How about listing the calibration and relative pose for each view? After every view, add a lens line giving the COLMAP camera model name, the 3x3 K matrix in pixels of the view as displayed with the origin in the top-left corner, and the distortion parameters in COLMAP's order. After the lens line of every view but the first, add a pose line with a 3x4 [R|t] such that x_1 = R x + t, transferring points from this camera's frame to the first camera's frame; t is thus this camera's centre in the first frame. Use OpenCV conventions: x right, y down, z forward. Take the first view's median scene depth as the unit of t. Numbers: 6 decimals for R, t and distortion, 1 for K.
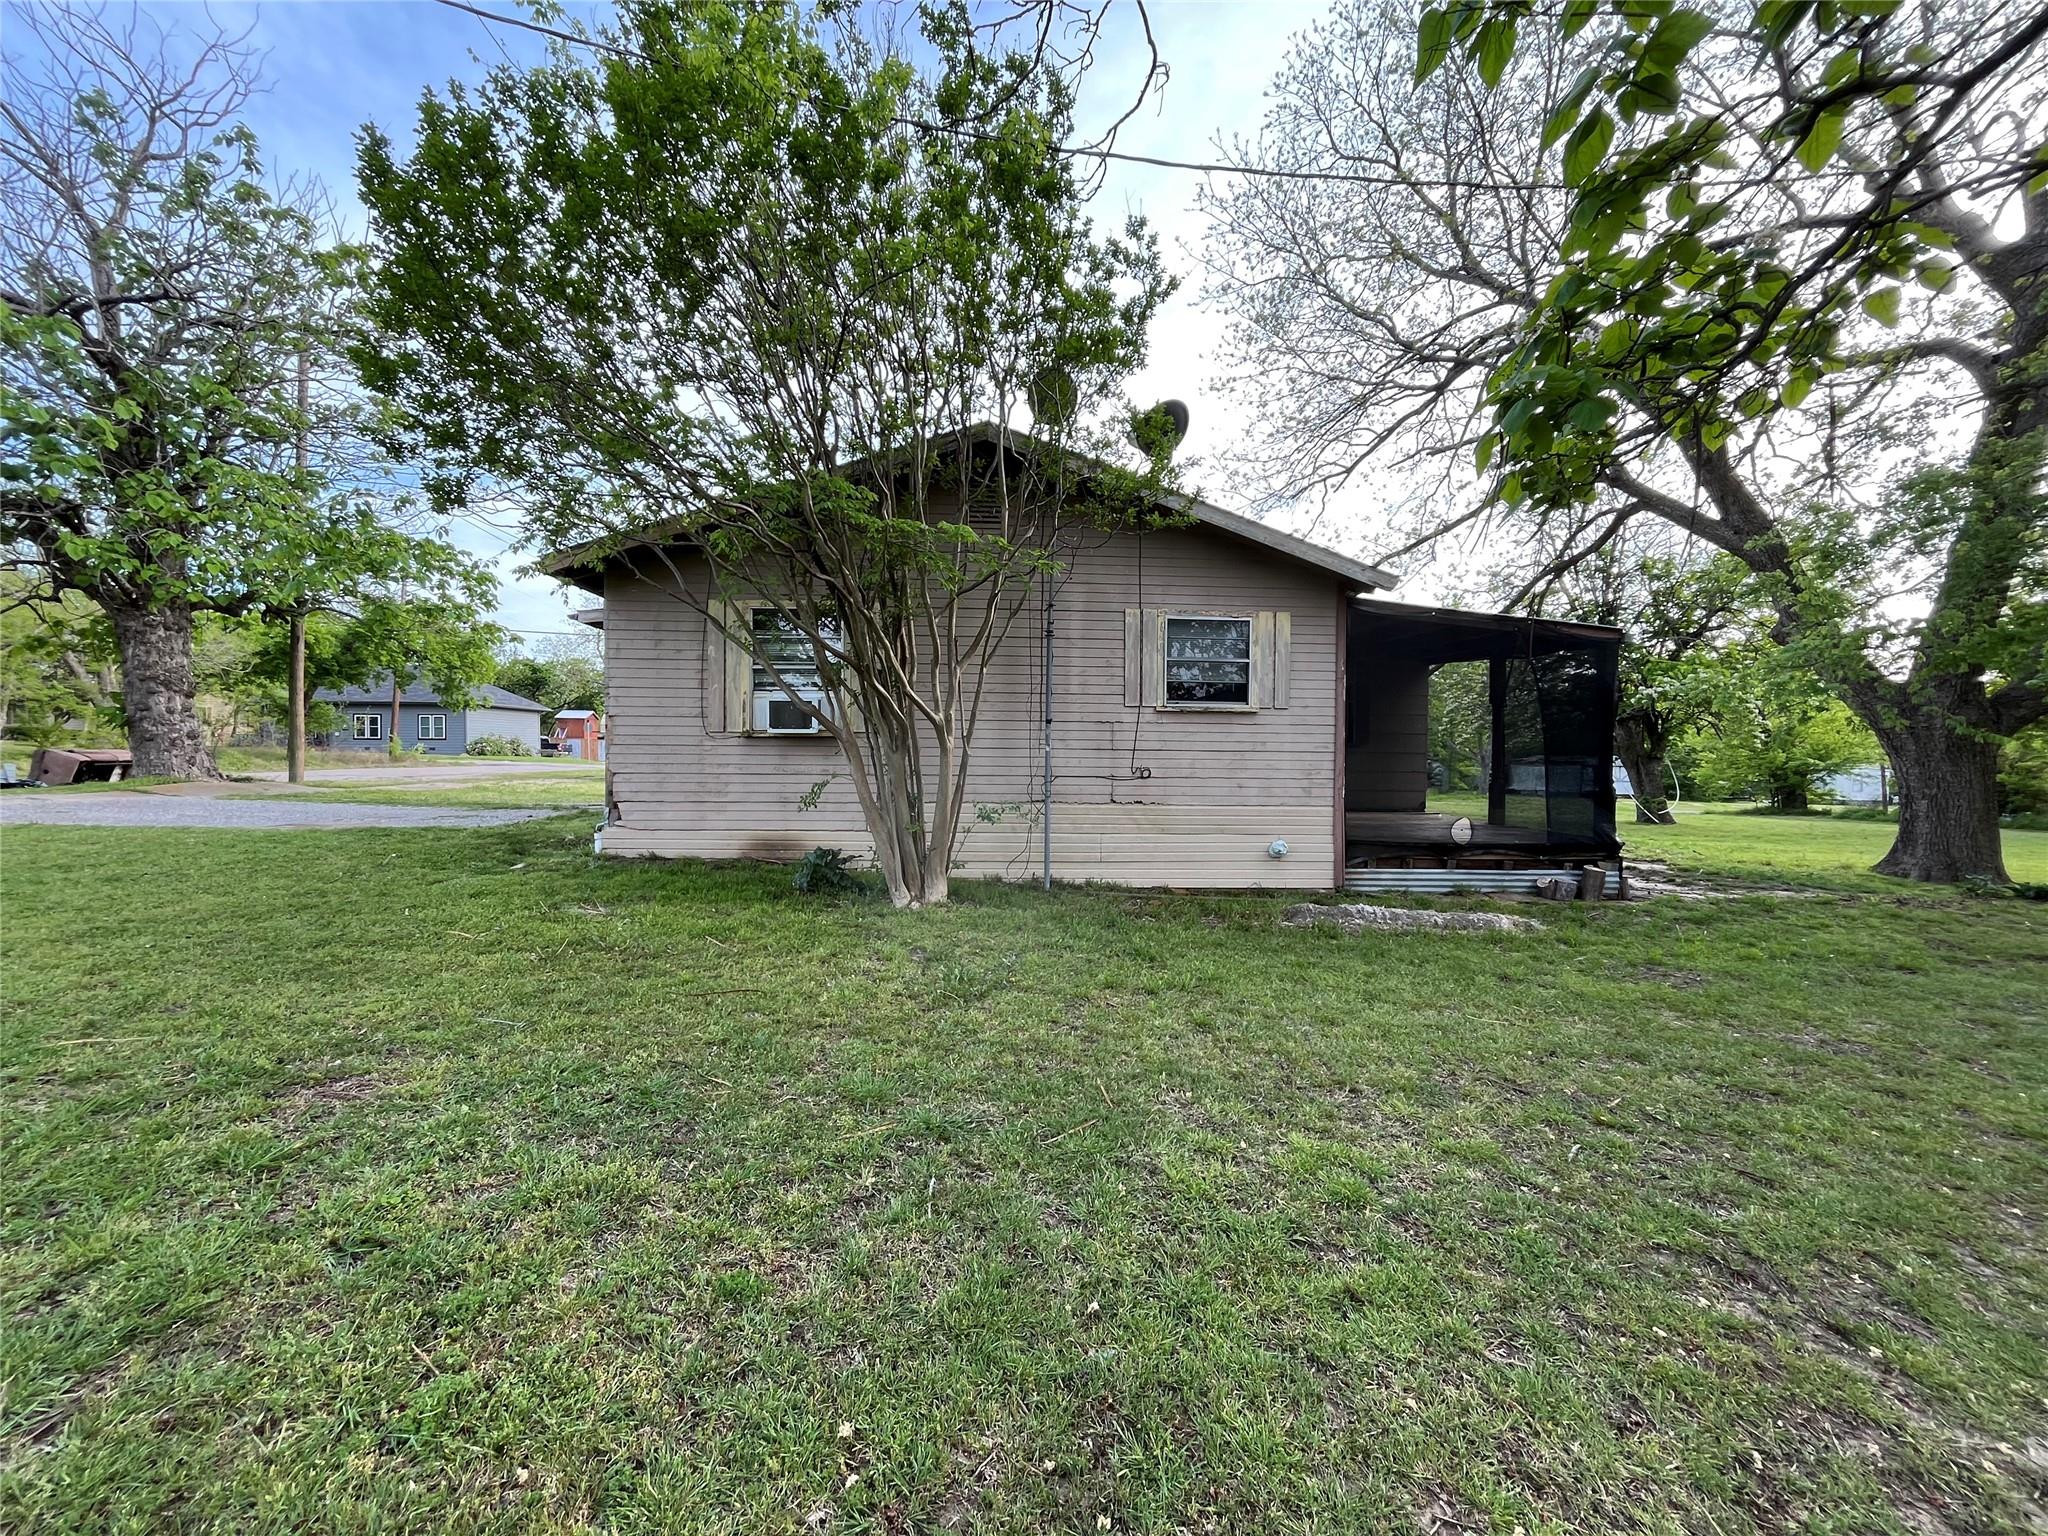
lens RADIAL K [[828.7, 0, 1025.7], [0, 828.7, 759.8], [0, 0, 1]] dist [-0.003794, -0.000192]
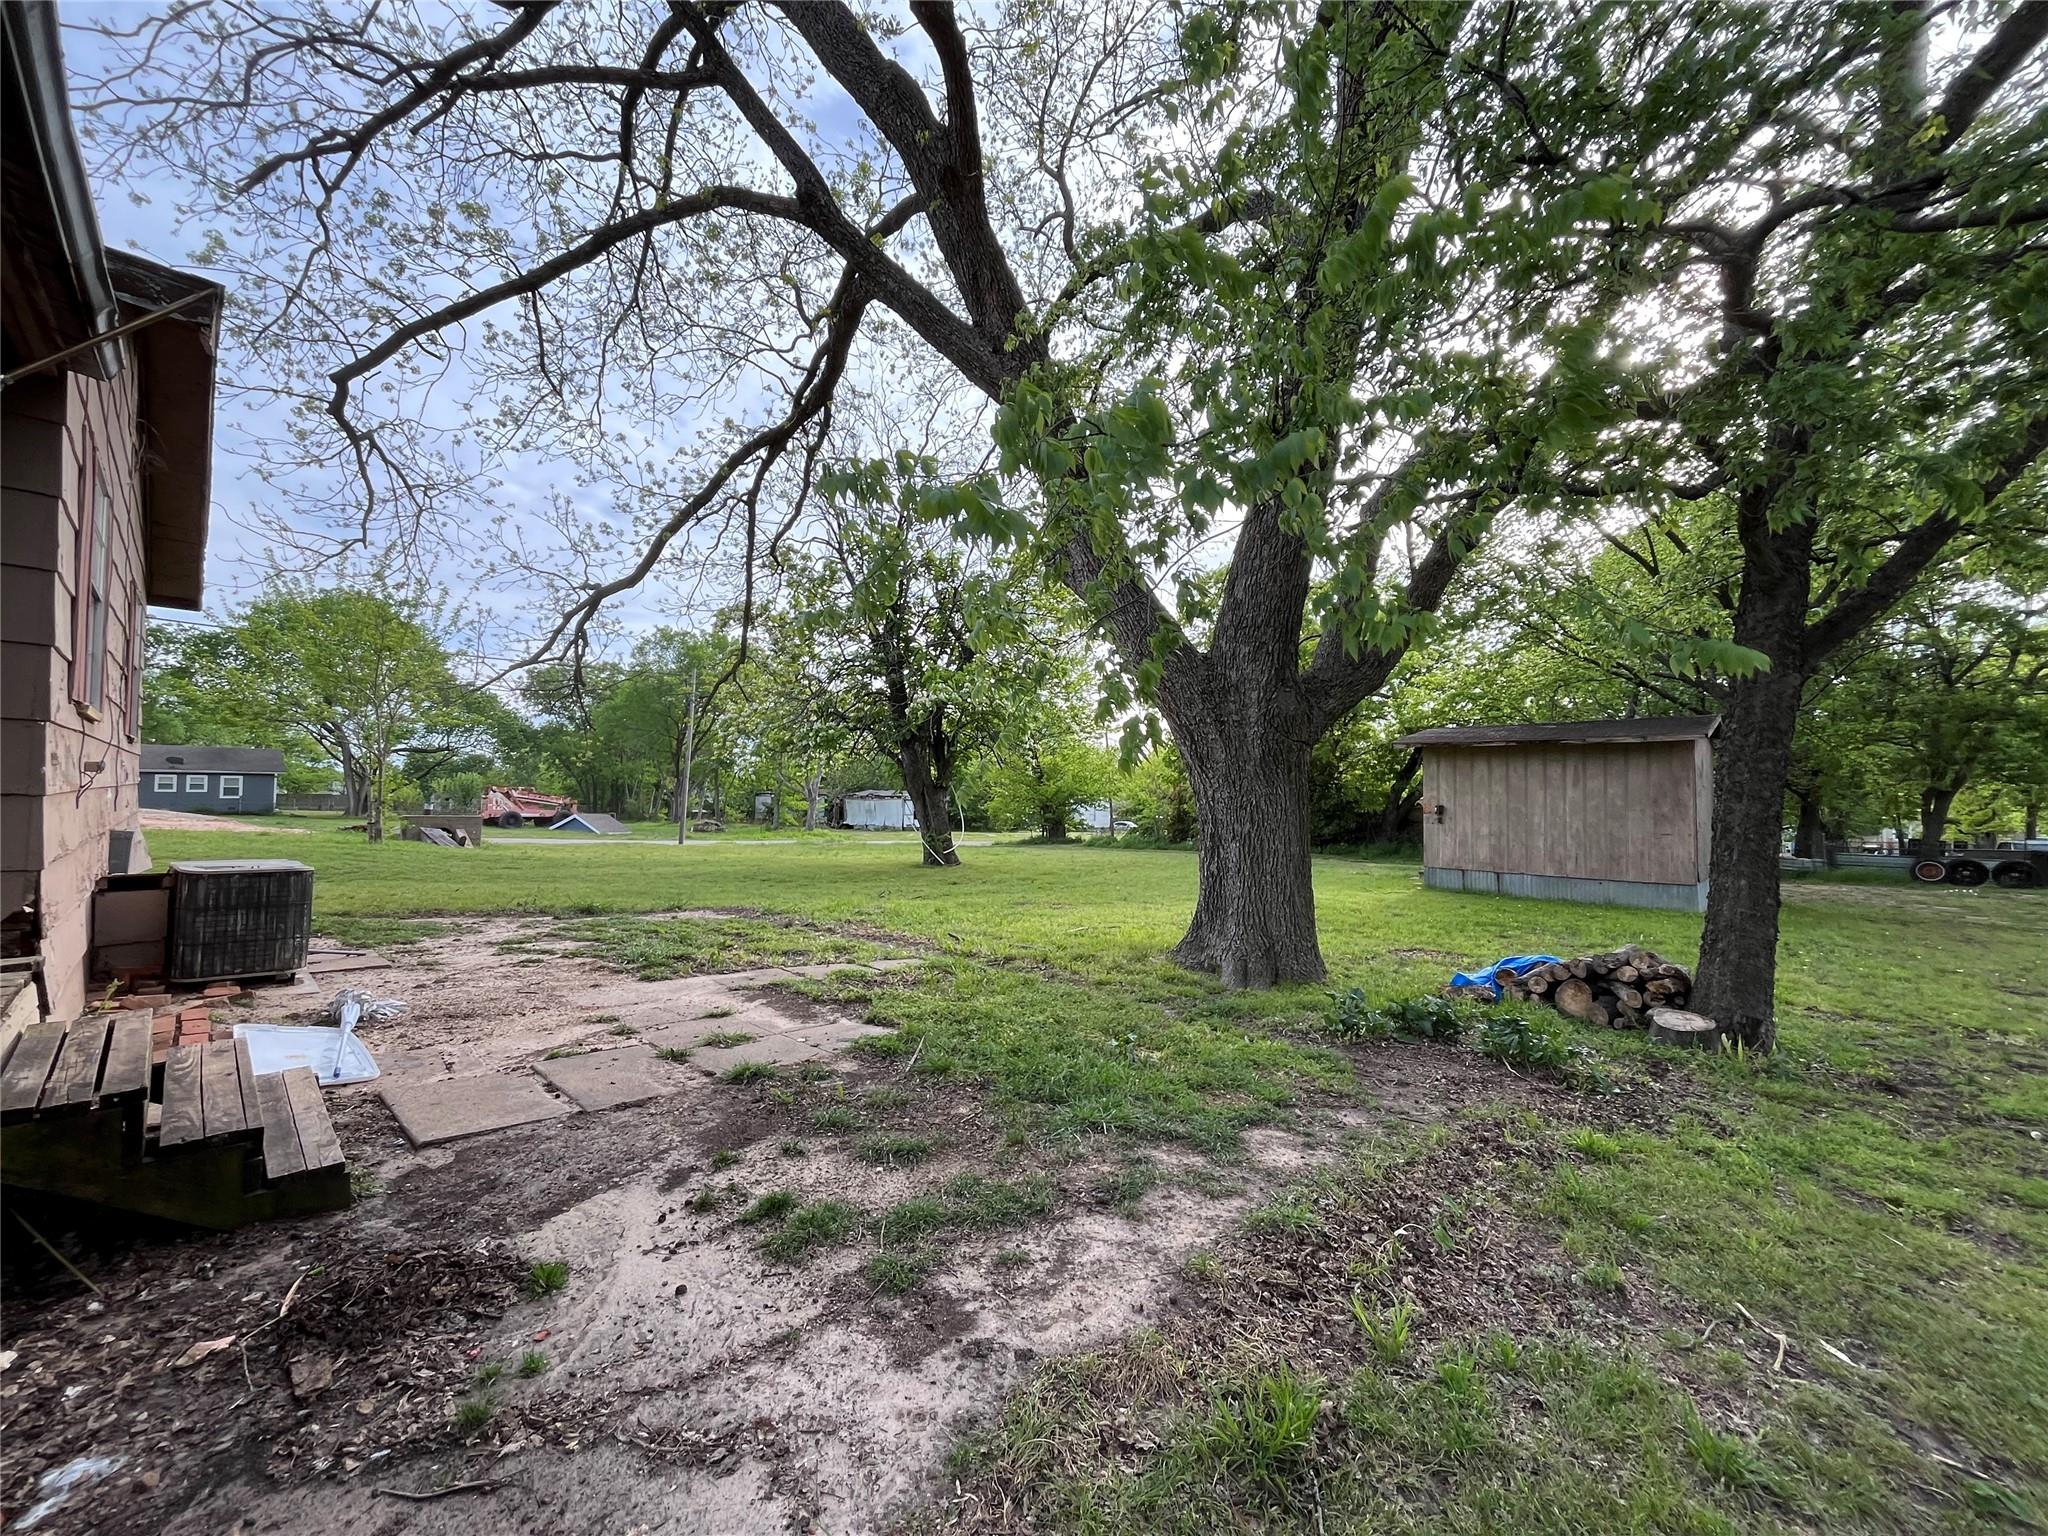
lens RADIAL K [[828.7, 0, 1025.4], [0, 828.7, 777.0], [0, 0, 1]] dist [-0.003794, -0.000192]
pose [[0.754612, 0.012456, 0.656053, 0.349474], [0.004015, 0.999713, -0.023599, 0.008802], [-0.656159, 0.020442, 0.754346, 0.390678]]
